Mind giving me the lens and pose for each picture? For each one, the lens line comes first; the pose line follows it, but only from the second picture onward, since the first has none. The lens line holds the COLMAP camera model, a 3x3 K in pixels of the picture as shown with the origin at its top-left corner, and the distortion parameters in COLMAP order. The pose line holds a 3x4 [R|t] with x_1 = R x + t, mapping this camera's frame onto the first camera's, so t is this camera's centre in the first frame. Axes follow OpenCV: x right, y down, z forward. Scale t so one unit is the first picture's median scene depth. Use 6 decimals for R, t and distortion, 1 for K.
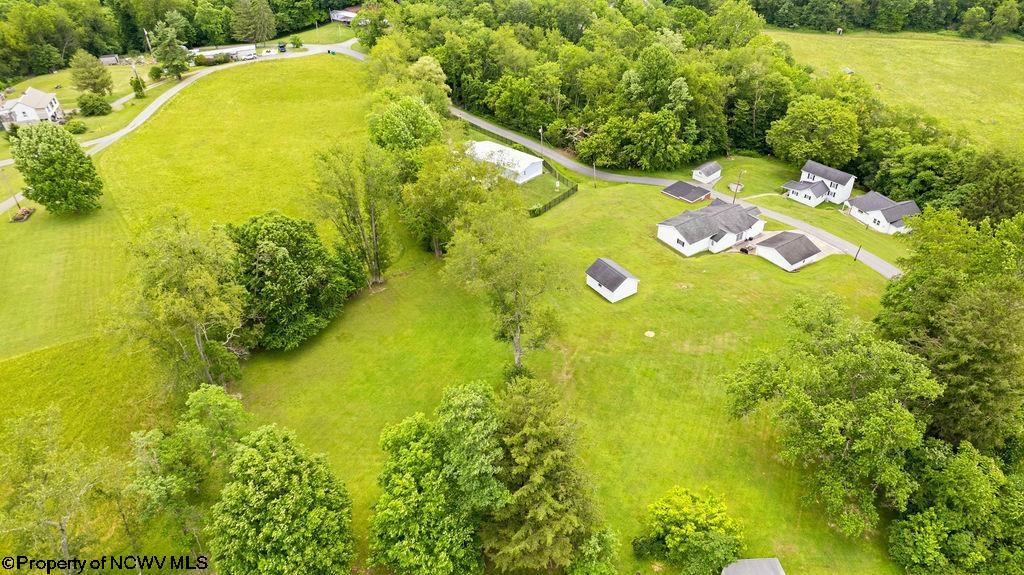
lens RADIAL K [[656.3, 0, 516.6], [0, 656.3, 290.1], [0, 0, 1]] dist [-0.076744, 0.074926]
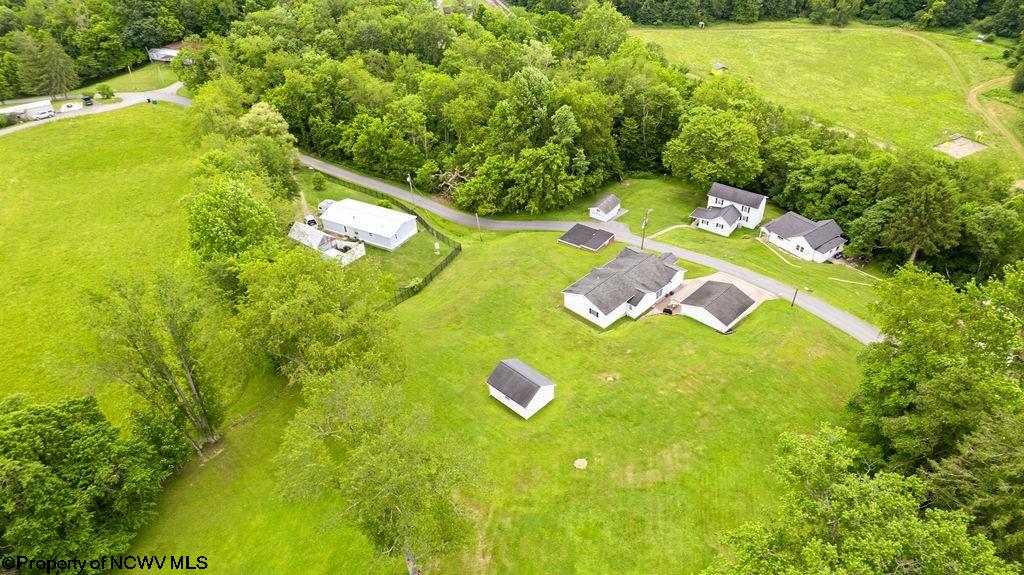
lens RADIAL K [[656.3, 0, 511.7], [0, 656.3, 290.1], [0, 0, 1]] dist [-0.076744, 0.074926]
pose [[0.979280, -0.134024, 0.151817, 0.020922], [0.134997, 0.990838, 0.003926, -0.092563], [-0.150953, 0.016651, 0.988401, 0.151381]]
